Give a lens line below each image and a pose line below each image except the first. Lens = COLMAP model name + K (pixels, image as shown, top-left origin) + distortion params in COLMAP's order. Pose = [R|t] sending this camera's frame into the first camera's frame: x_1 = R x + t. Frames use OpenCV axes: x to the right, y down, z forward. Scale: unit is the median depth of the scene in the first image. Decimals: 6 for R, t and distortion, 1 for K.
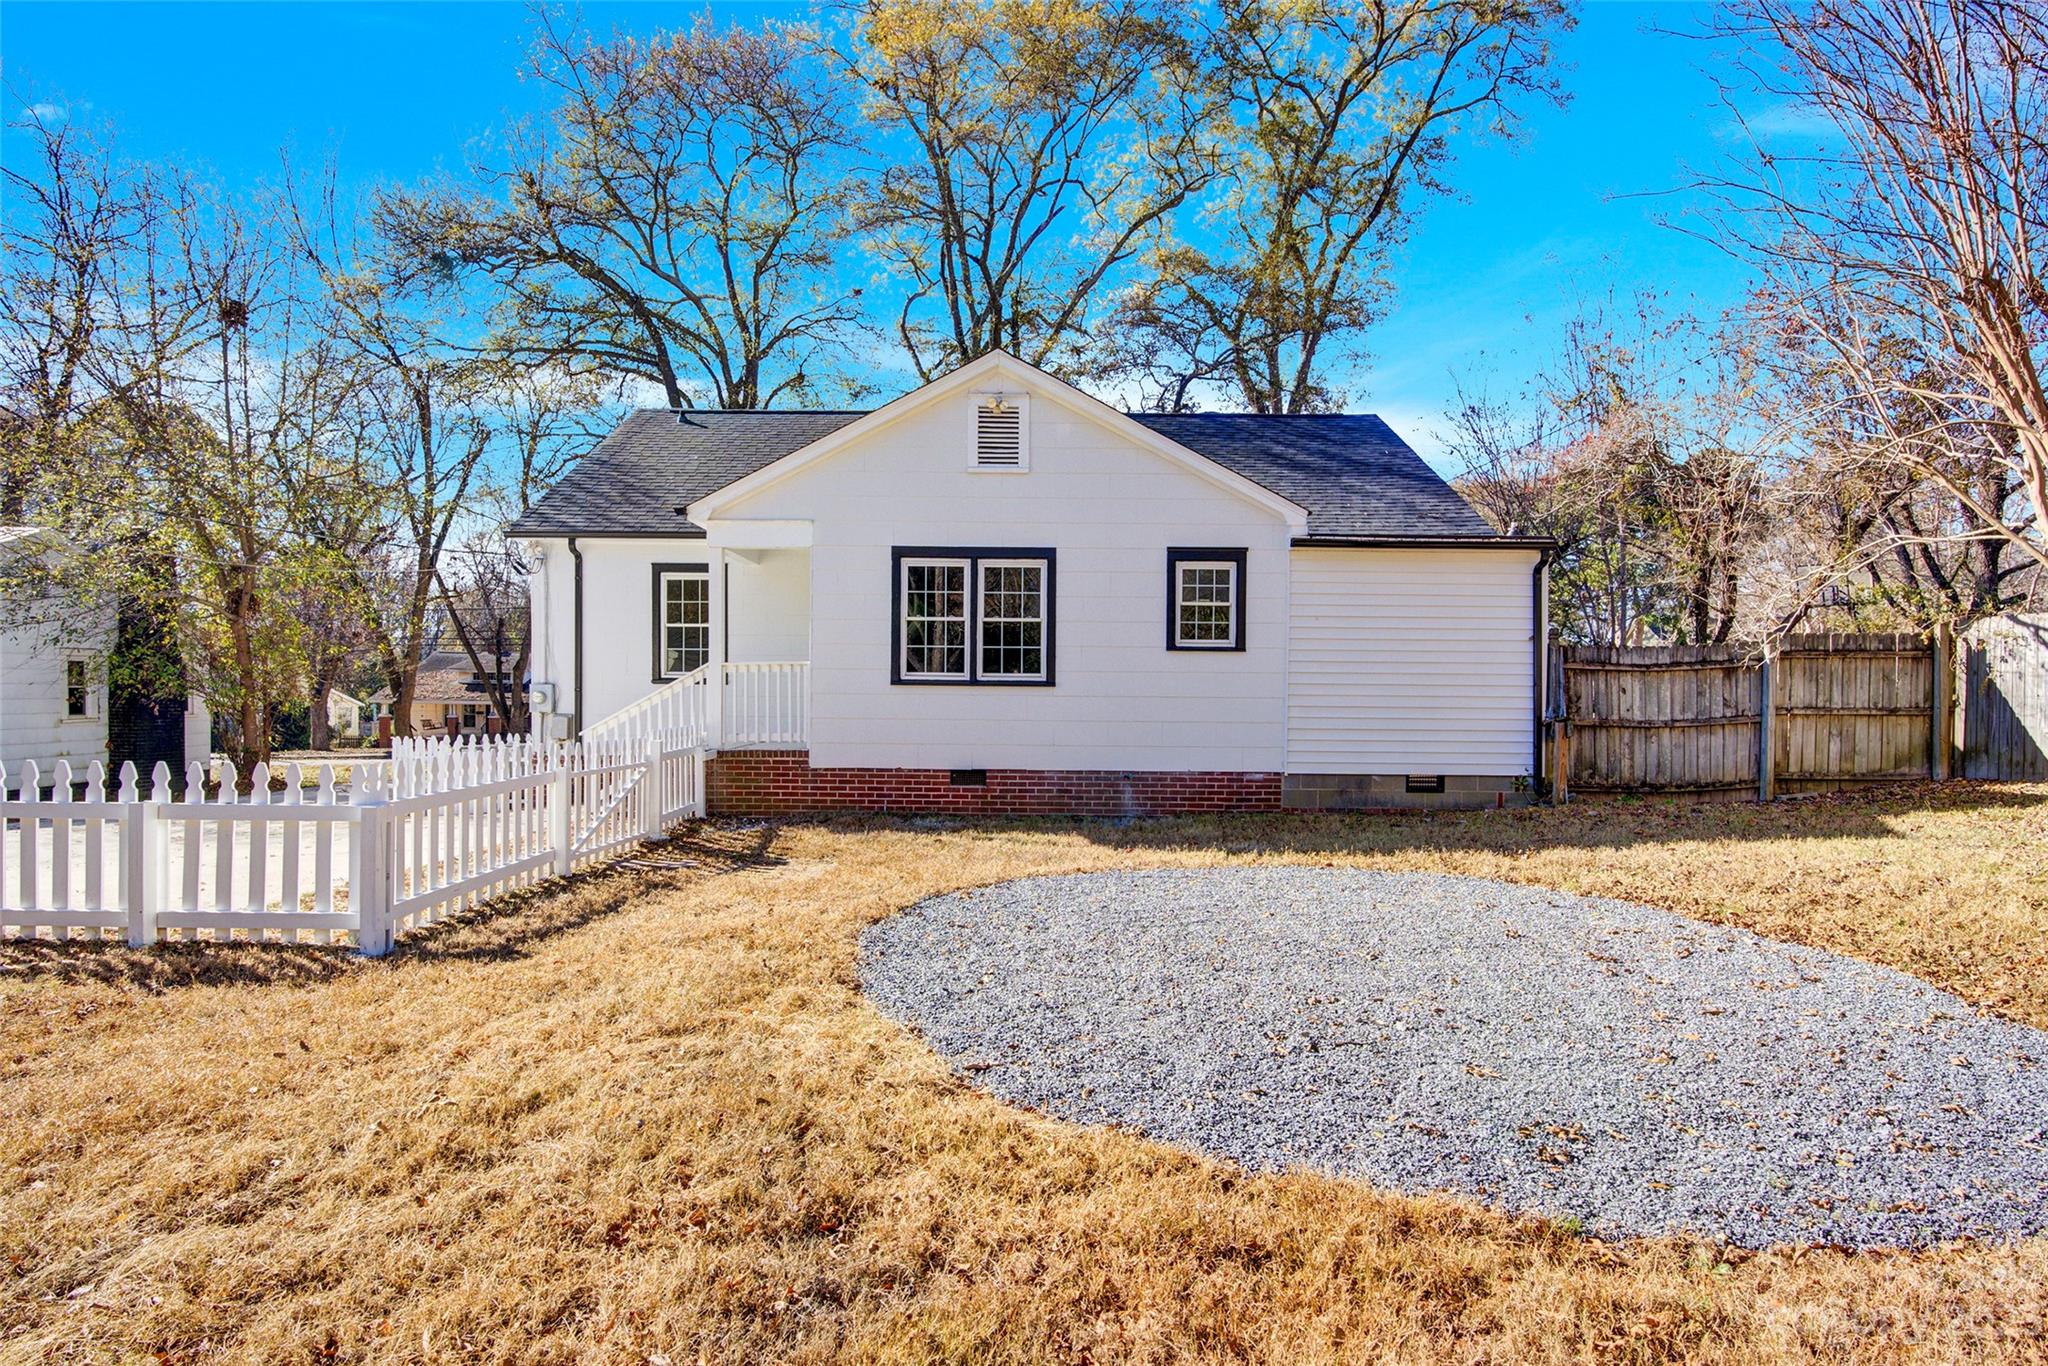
lens RADIAL K [[1053.5, 0, 1024.0], [0, 1053.5, 737.3], [0, 0, 1]] dist [0.000305, -0.000021]
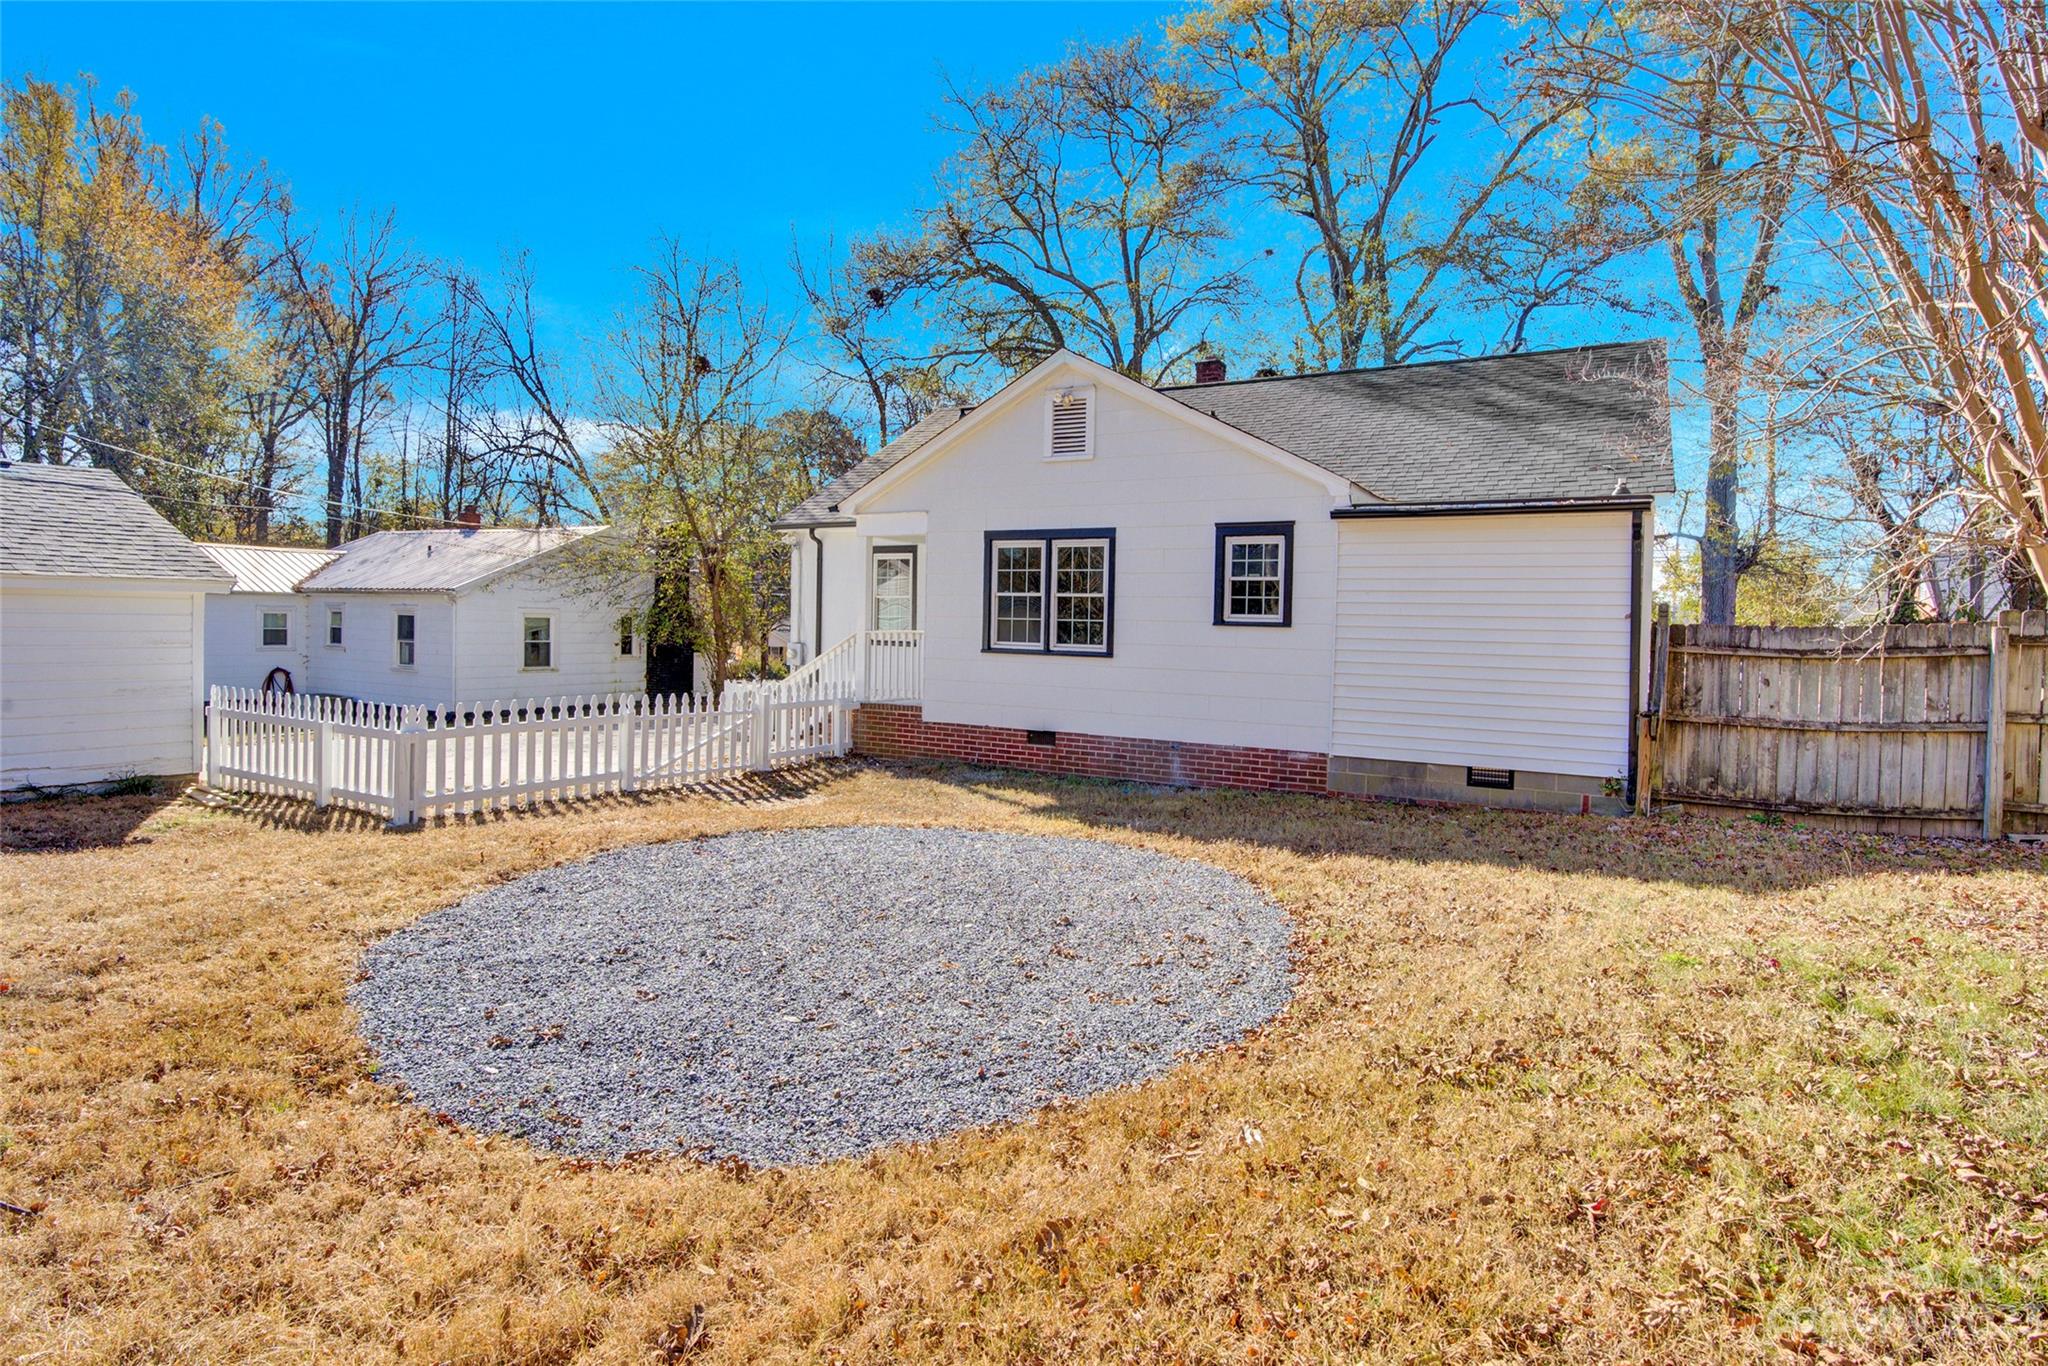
lens RADIAL K [[1051.6, 0, 1024.0], [0, 1051.6, 683.0], [0, 0, 1]] dist [0.000943, -0.000152]
pose [[0.870102, 0.038660, -0.491353, 0.472939], [-0.039338, 0.999186, 0.008957, -0.028631], [0.491299, 0.011535, 0.870914, 0.030974]]
